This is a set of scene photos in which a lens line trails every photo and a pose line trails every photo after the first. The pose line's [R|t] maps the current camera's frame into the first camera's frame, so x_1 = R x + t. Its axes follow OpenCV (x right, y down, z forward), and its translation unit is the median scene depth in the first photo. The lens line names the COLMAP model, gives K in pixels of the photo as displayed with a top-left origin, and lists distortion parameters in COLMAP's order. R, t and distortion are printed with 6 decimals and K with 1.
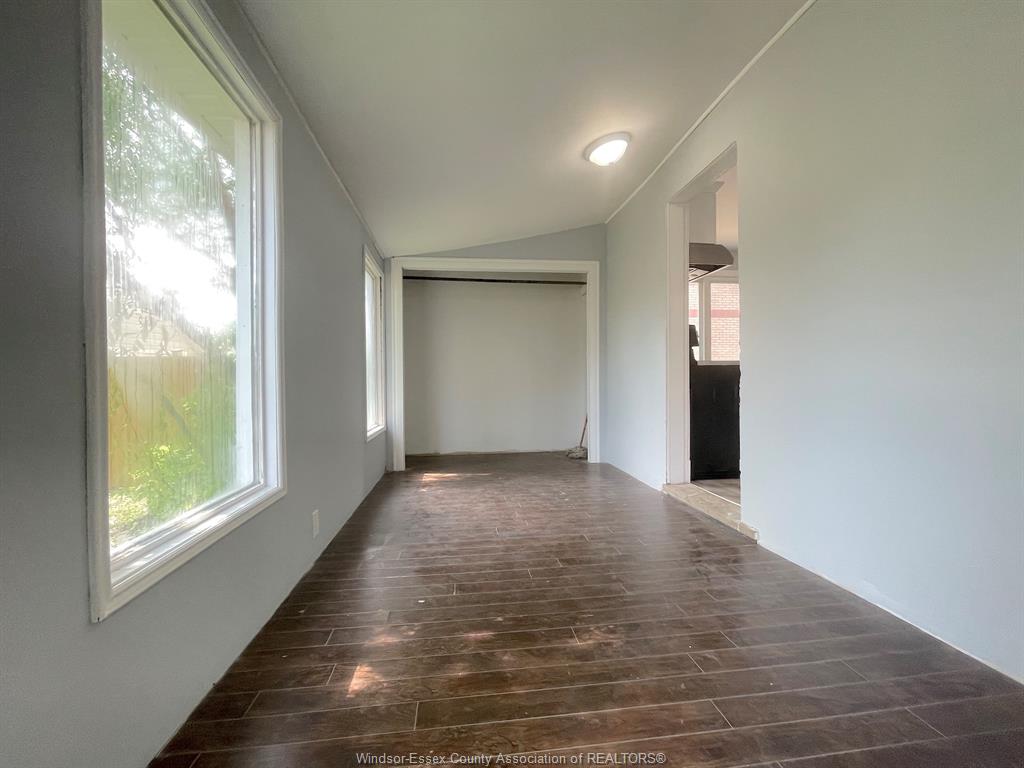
lens RADIAL K [[414.0, 0, 510.0], [0, 414.0, 383.4], [0, 0, 1]] dist [0.000565, -0.000288]
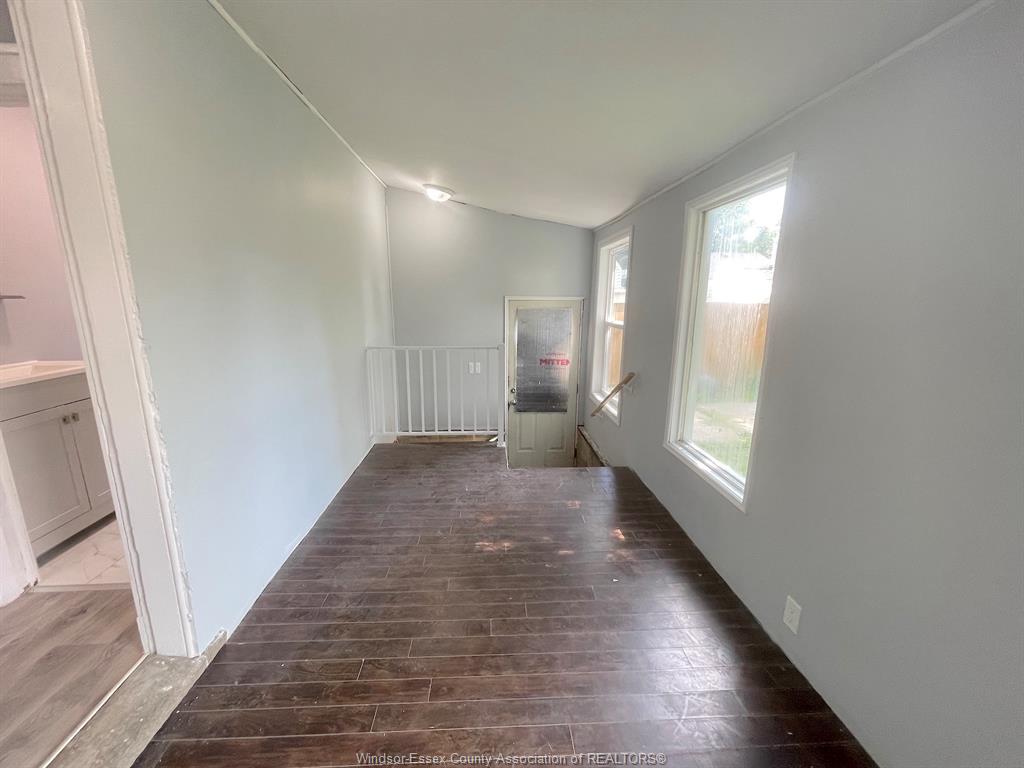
lens RADIAL K [[414.0, 0, 504.6], [0, 414.0, 384.5], [0, 0, 1]] dist [0.000565, -0.000288]
pose [[-0.995972, -0.022561, 0.086785, 0.028446], [-0.004028, 0.978111, 0.208044, -0.311543], [-0.089579, 0.206857, -0.974262, 2.073005]]
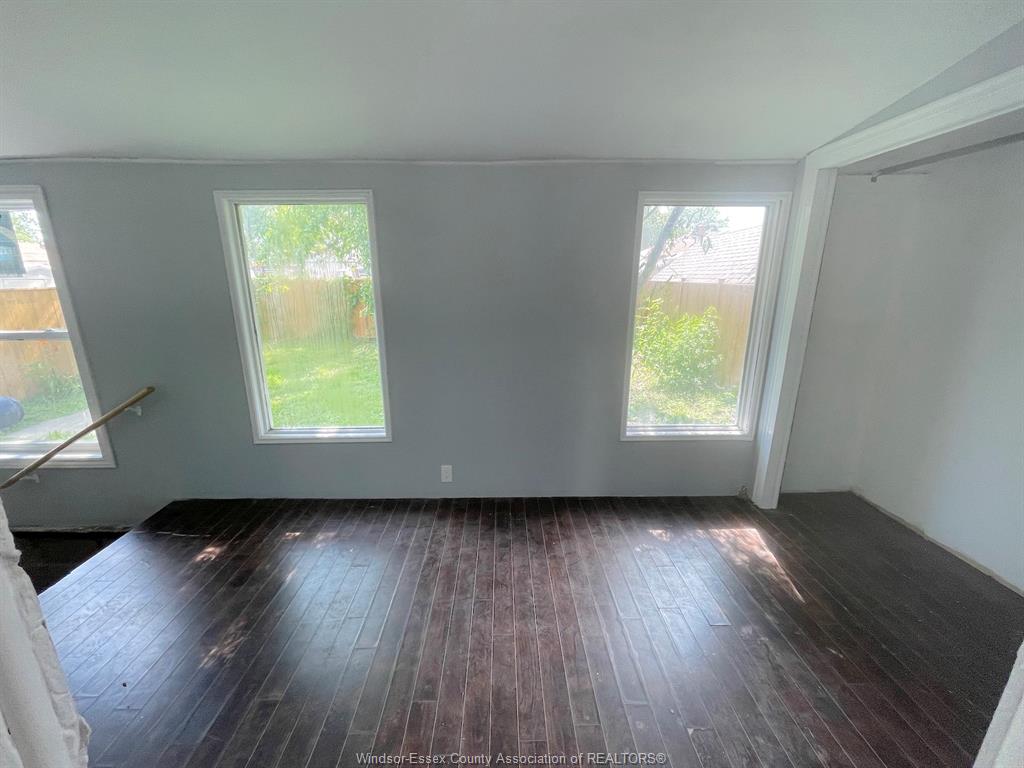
lens RADIAL K [[414.0, 0, 506.2], [0, 414.0, 387.0], [0, 0, 1]] dist [0.000565, -0.000288]
pose [[-0.120702, 0.258058, -0.958560, 0.896069], [0.002097, 0.965684, 0.259712, -0.359236], [0.992687, 0.029337, -0.117101, 1.615420]]
